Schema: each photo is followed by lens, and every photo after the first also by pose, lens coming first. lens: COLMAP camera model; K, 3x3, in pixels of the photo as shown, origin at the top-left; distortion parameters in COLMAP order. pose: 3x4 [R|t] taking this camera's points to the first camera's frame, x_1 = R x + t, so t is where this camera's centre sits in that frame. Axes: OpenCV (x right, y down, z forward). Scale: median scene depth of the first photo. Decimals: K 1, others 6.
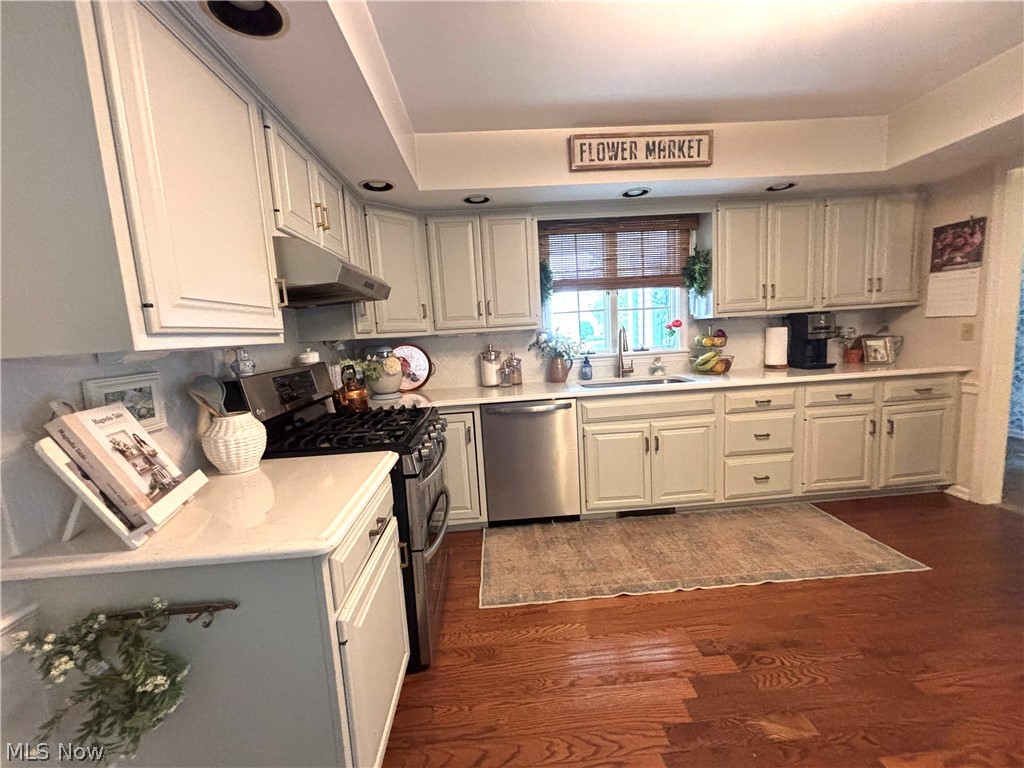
lens RADIAL K [[413.2, 0, 515.1], [0, 413.2, 382.6], [0, 0, 1]] dist [0.003026, 0.000564]
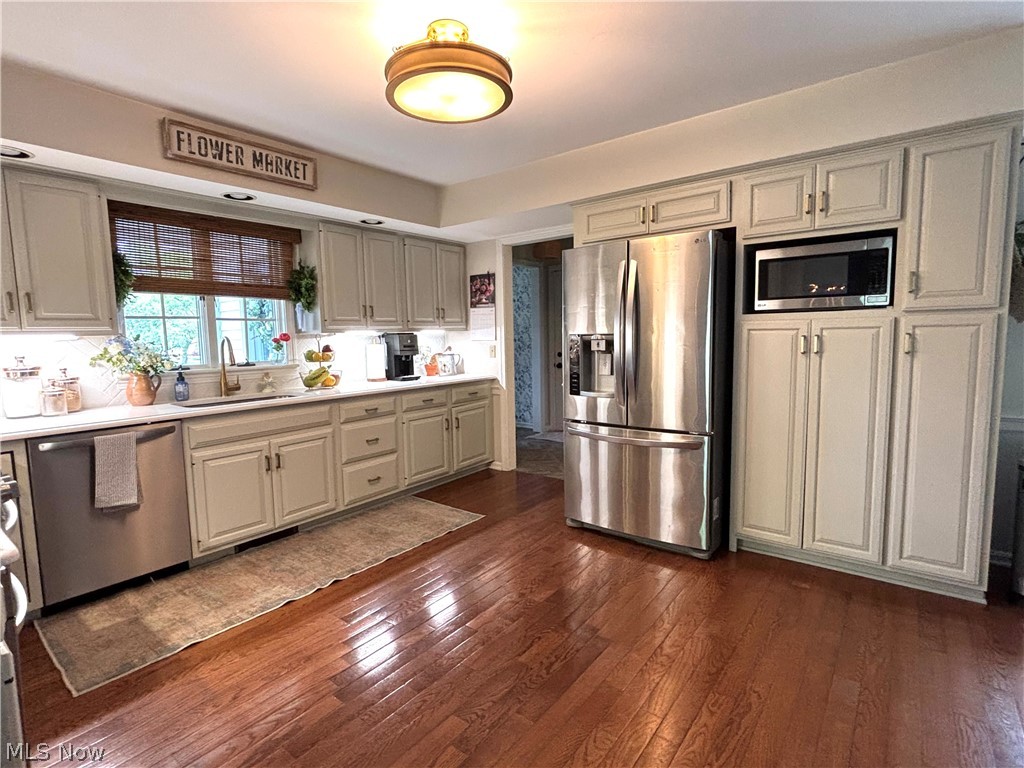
lens RADIAL K [[501.3, 0, 512.0], [0, 501.3, 384.0], [0, 0, 1]] dist [0.001635, -0.025610]
pose [[0.658513, -0.027880, 0.752053, -0.157507], [0.074085, 0.996861, -0.027914, 0.041186], [-0.748914, 0.074097, 0.658511, -0.170713]]
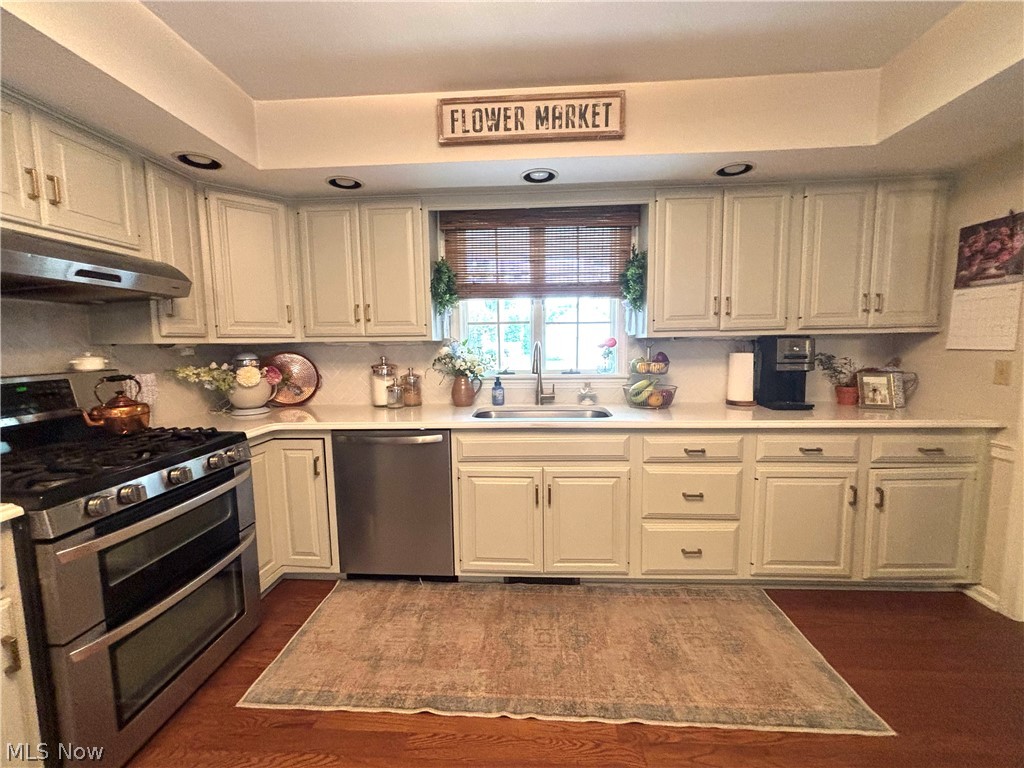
lens RADIAL K [[414.7, 0, 512.2], [0, 414.7, 382.6], [0, 0, 1]] dist [0.000158, 0.000405]
pose [[0.992649, 0.055445, -0.107585, 0.330304], [-0.058075, 0.998081, -0.021465, -0.040468], [0.106188, 0.027555, 0.993964, 0.202642]]
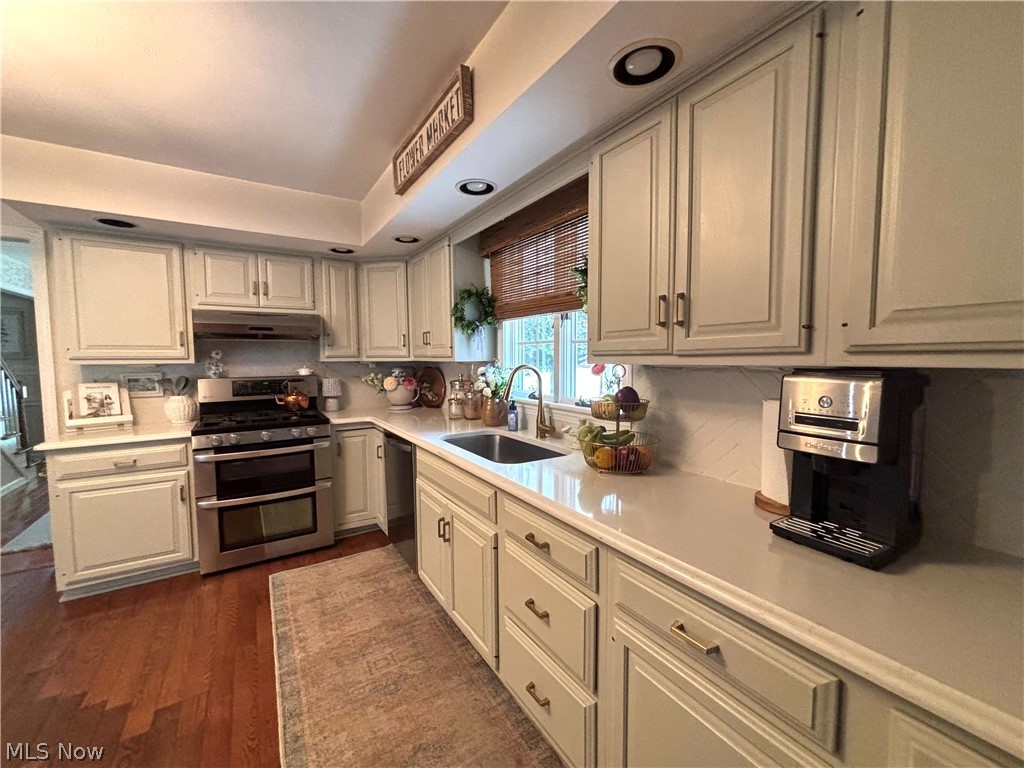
lens RADIAL K [[414.7, 0, 512.2], [0, 414.7, 382.6], [0, 0, 1]] dist [0.000158, 0.000405]
pose [[0.485024, 0.111135, -0.867410, 0.951795], [-0.130028, 0.990031, 0.054138, -0.156210], [0.864780, 0.086530, 0.494639, 0.686813]]
